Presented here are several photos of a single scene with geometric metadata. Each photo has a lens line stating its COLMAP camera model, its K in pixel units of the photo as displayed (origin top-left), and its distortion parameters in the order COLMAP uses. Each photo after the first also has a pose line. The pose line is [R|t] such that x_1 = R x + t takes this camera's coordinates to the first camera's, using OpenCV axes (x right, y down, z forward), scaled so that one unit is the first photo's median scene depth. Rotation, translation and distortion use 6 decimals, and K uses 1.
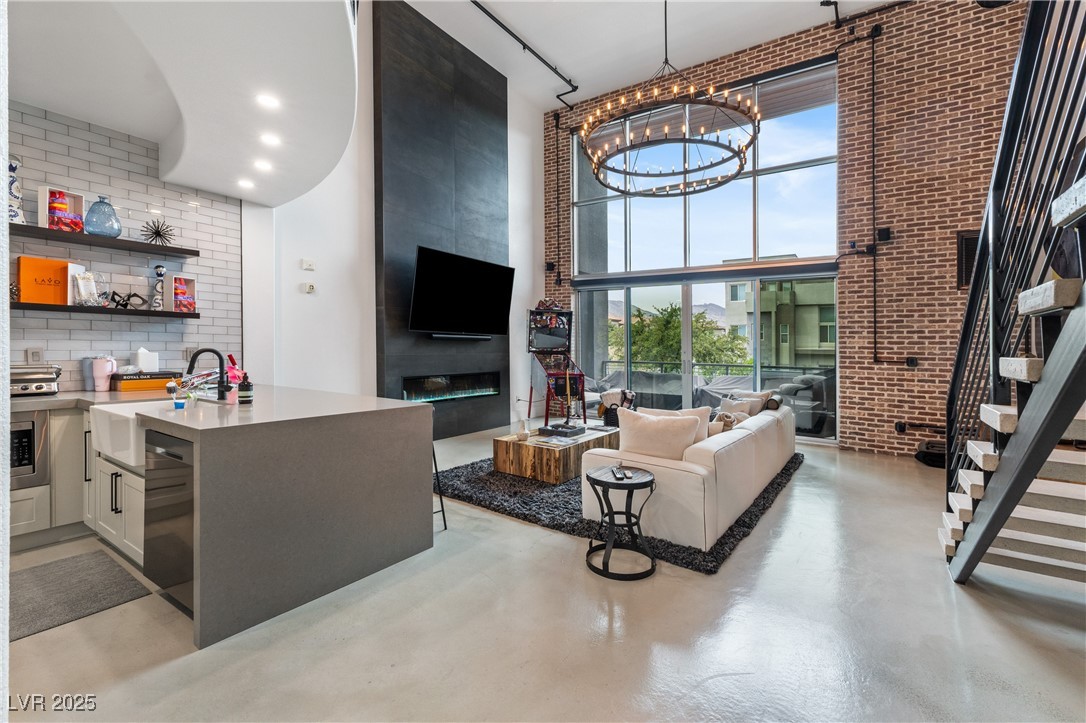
lens RADIAL K [[464.1, 0, 557.3], [0, 464.1, 350.5], [0, 0, 1]] dist [0.000269, 0.000094]
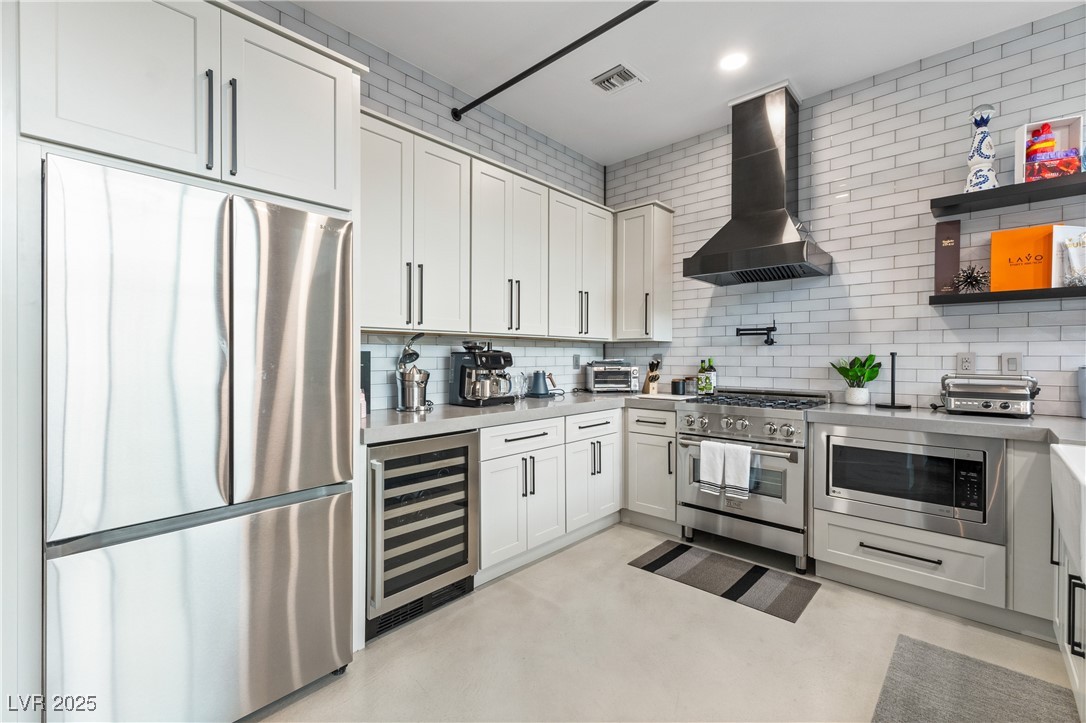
lens RADIAL K [[469.5, 0, 543.6], [0, 469.5, 366.1], [0, 0, 1]] dist [0.001292, 0.000360]
pose [[-0.166350, 0.010263, -0.986013, -0.260489], [-0.011224, 0.999861, 0.012301, 0.015433], [0.986003, 0.013113, -0.166212, 0.396002]]
